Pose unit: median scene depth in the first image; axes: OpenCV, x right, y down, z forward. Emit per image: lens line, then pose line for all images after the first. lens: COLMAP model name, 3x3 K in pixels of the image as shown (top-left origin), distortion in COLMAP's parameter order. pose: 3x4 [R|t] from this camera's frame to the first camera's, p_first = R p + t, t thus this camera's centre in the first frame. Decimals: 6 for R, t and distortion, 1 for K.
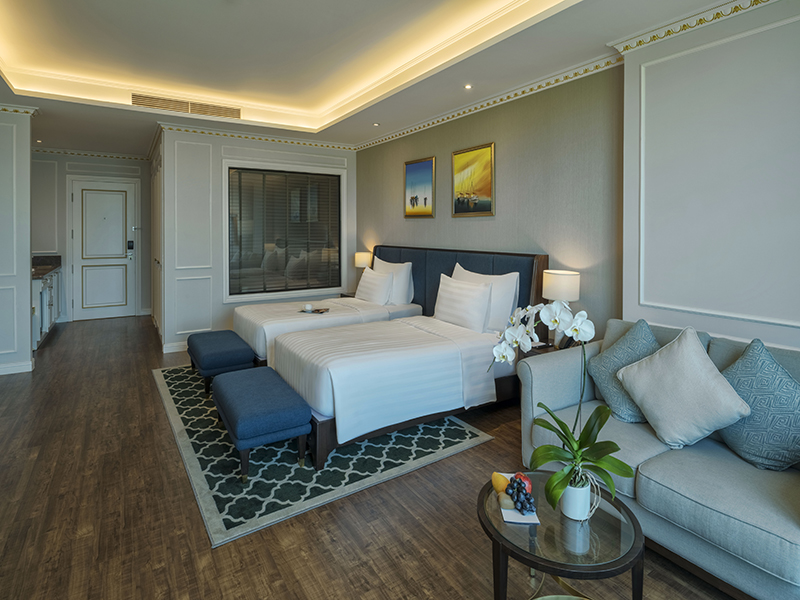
lens RADIAL K [[438.0, 0, 400.7], [0, 438.0, 231.1], [0, 0, 1]] dist [-0.006615, -0.002524]
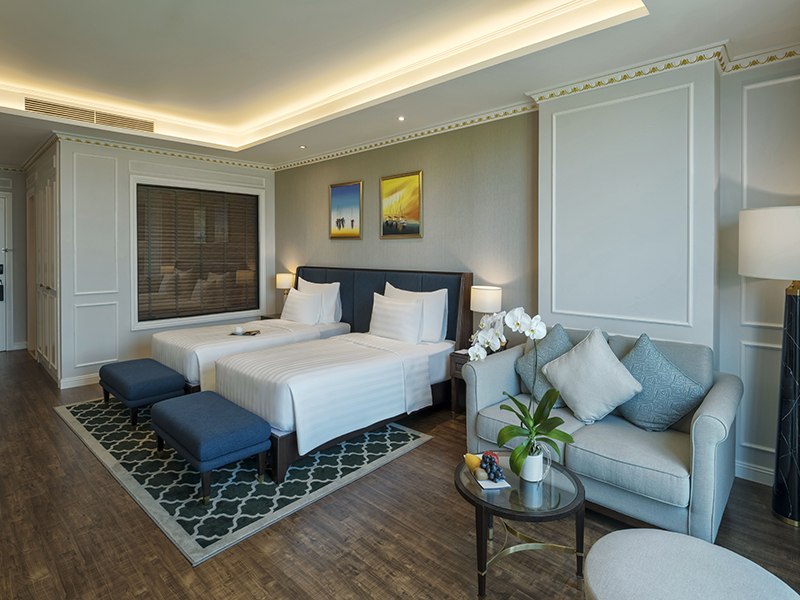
lens RADIAL K [[438.7, 0, 403.0], [0, 438.7, 252.8], [0, 0, 1]] dist [-0.005148, -0.003310]
pose [[0.969703, -0.003212, 0.244266, -0.114345], [0.002738, 0.999994, 0.002280, -0.000480], [-0.244272, -0.001542, 0.969706, -0.055409]]
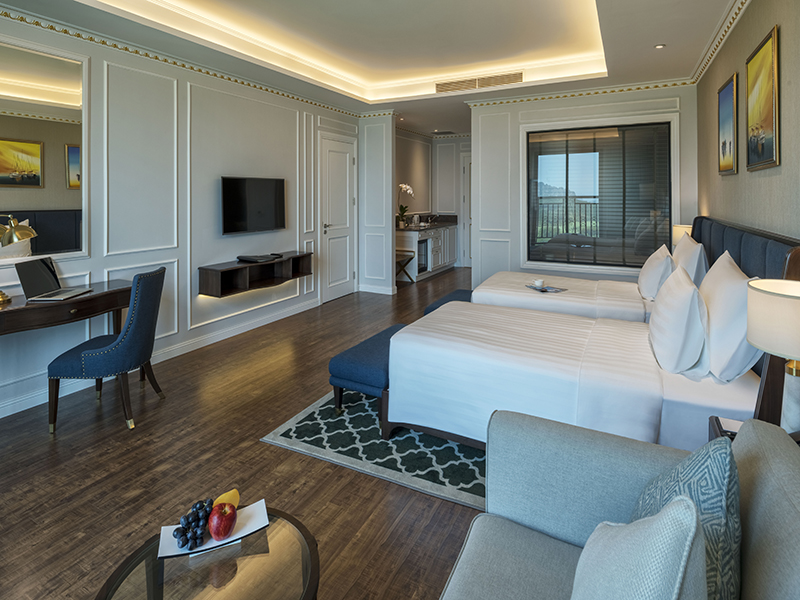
lens RADIAL K [[434.8, 0, 396.7], [0, 434.8, 193.7], [0, 0, 1]] dist [-0.001318, -0.000774]
pose [[0.487473, -0.005871, -0.873118, 0.503094], [0.001935, 0.999982, -0.005644, -0.000976], [0.873136, 0.001062, 0.487475, 0.400939]]
